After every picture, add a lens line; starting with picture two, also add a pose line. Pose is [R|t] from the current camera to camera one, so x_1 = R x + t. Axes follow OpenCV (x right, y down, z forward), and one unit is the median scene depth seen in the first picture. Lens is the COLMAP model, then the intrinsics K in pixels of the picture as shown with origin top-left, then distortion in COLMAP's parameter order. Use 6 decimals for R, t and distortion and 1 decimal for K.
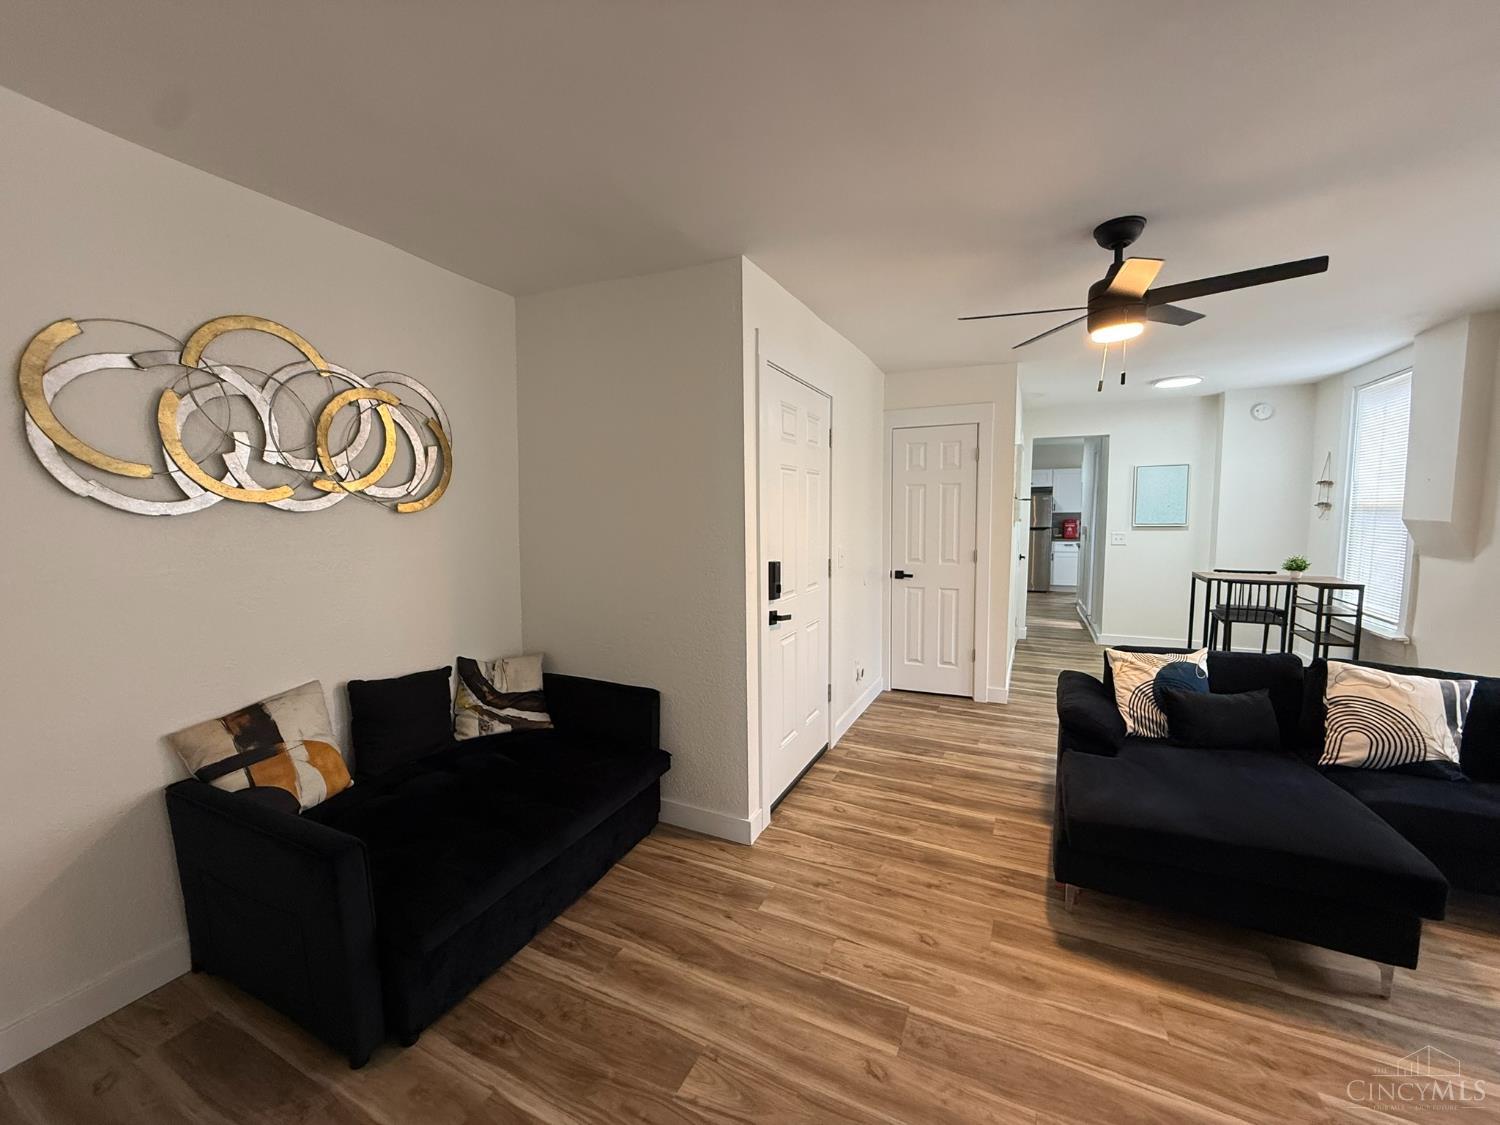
lens RADIAL K [[596.8, 0, 745.8], [0, 596.8, 564.4], [0, 0, 1]] dist [-0.007274, 0.000005]
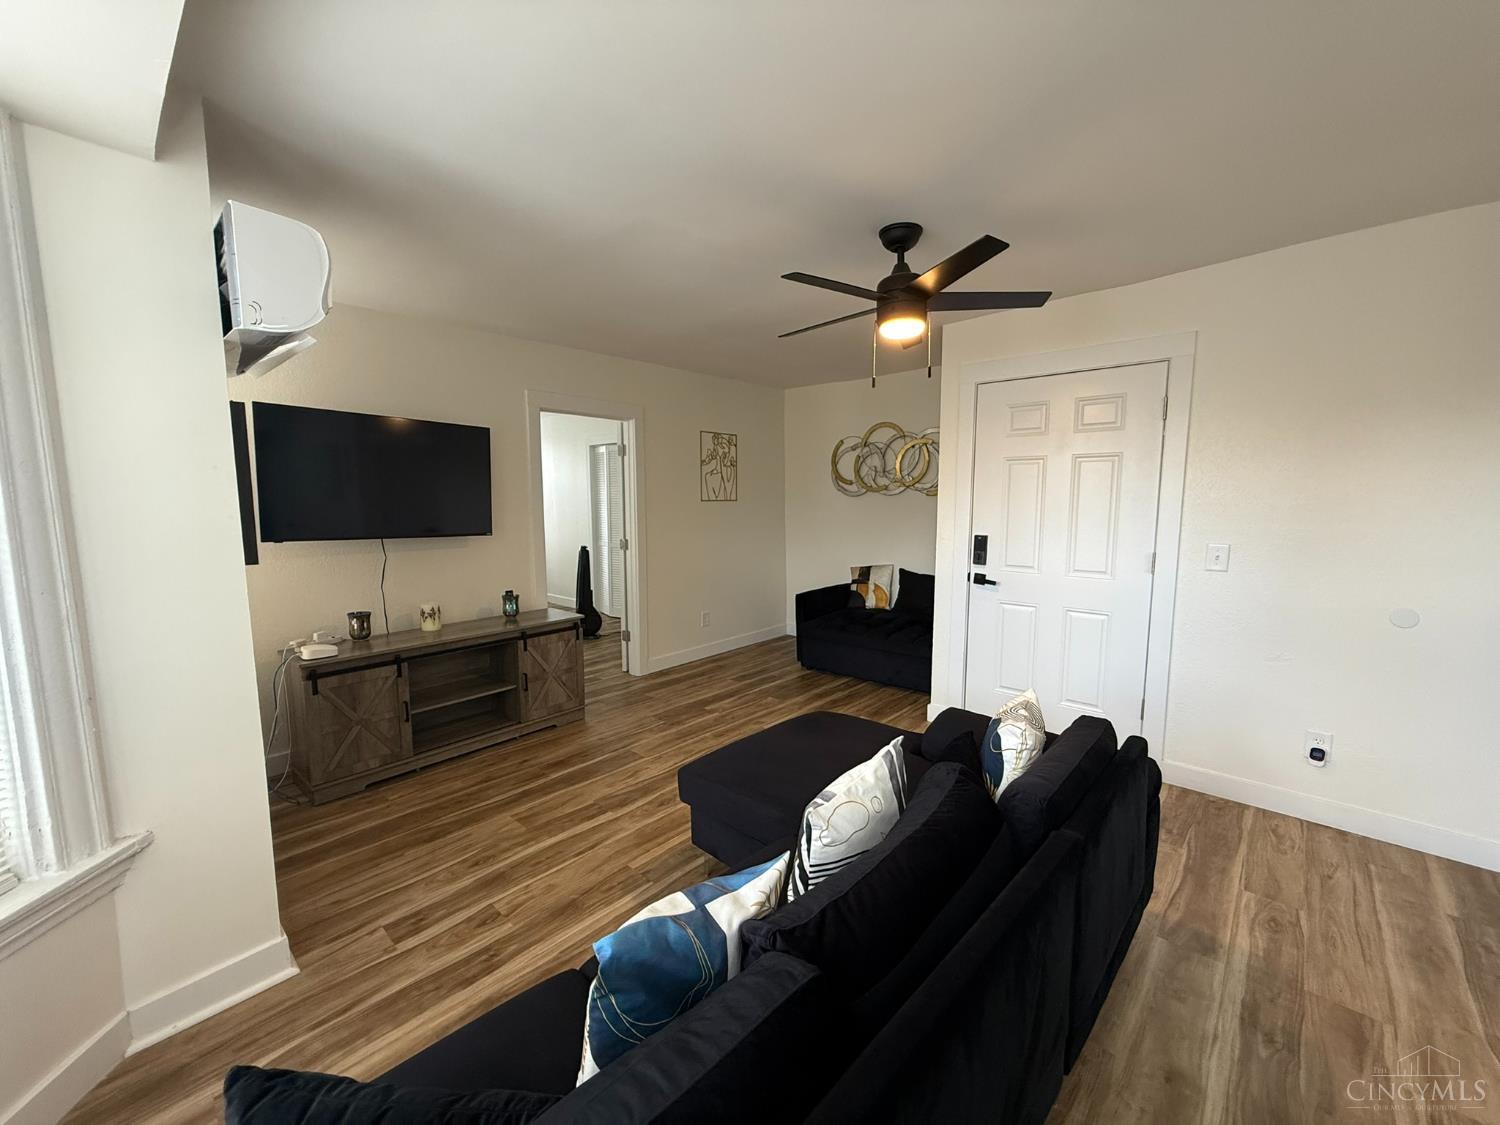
lens RADIAL K [[596.8, 0, 745.8], [0, 596.8, 564.4], [0, 0, 1]] dist [-0.007274, 0.000005]
pose [[-0.285272, 0.118149, -0.951137, 1.694083], [-0.075809, 0.986483, 0.145276, -0.108405], [0.955444, 0.113548, -0.272459, 1.037341]]
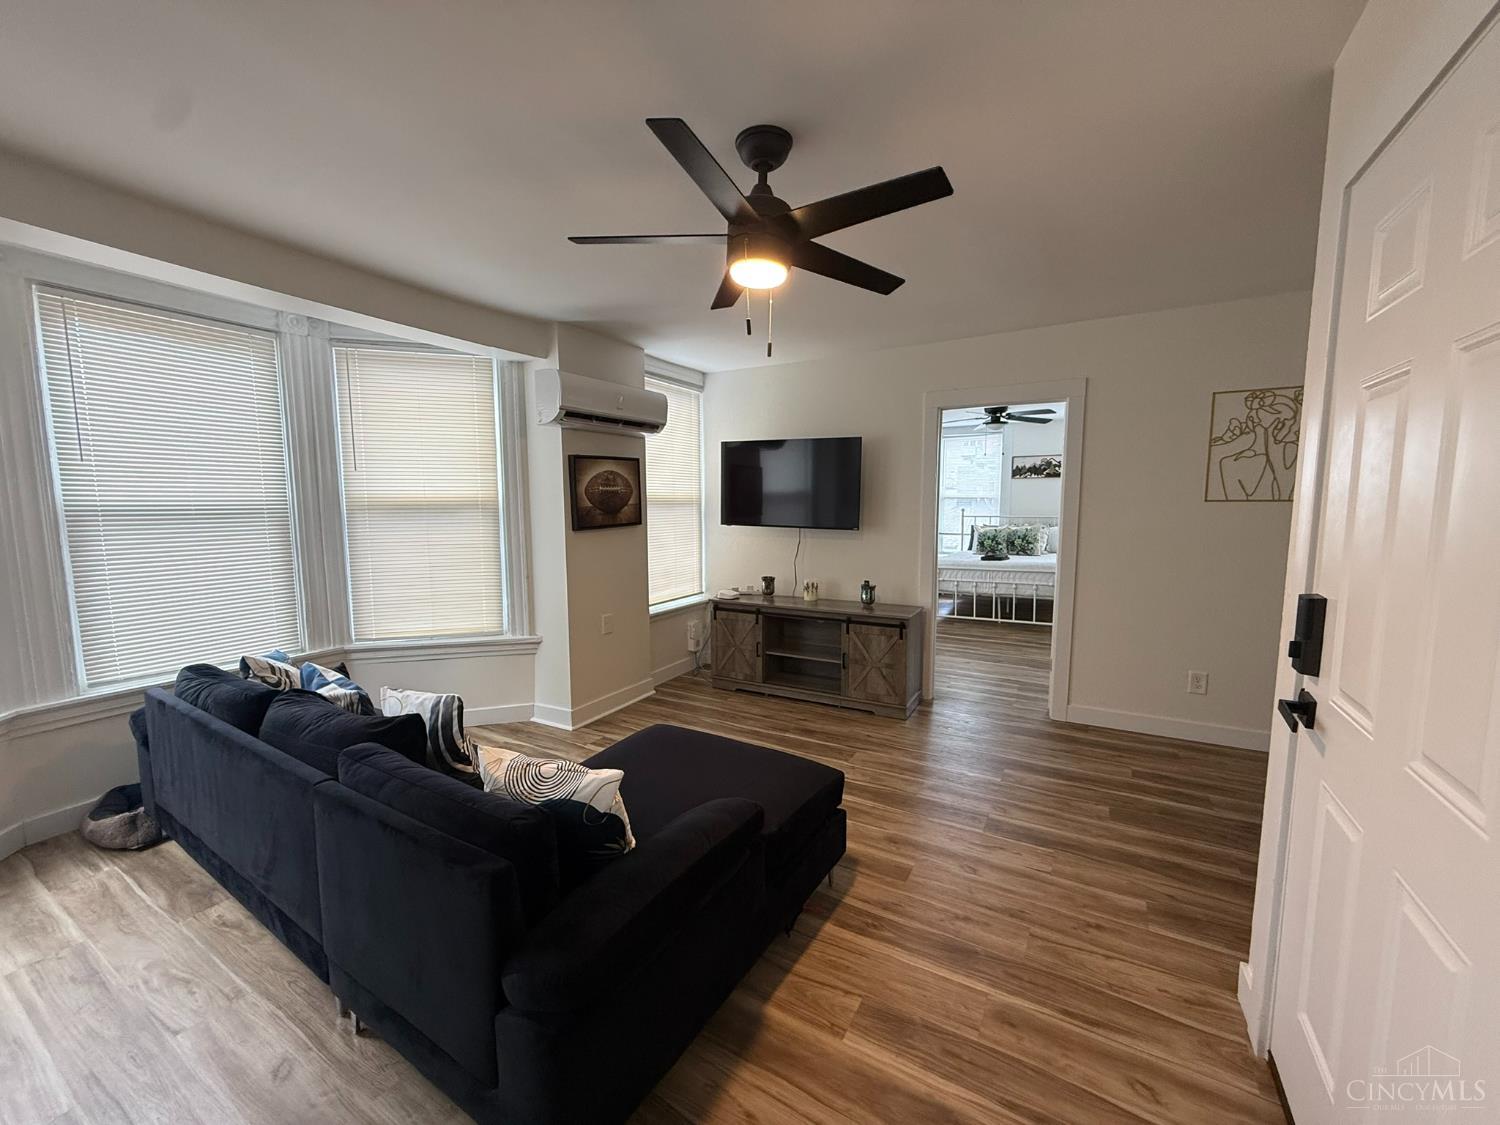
lens RADIAL K [[596.8, 0, 745.8], [0, 596.8, 564.4], [0, 0, 1]] dist [-0.007274, 0.000005]
pose [[-0.996658, 0.008032, 0.081289, 0.558562], [0.023526, 0.981214, 0.191482, -0.158589], [-0.078224, 0.192755, -0.978124, 1.787954]]
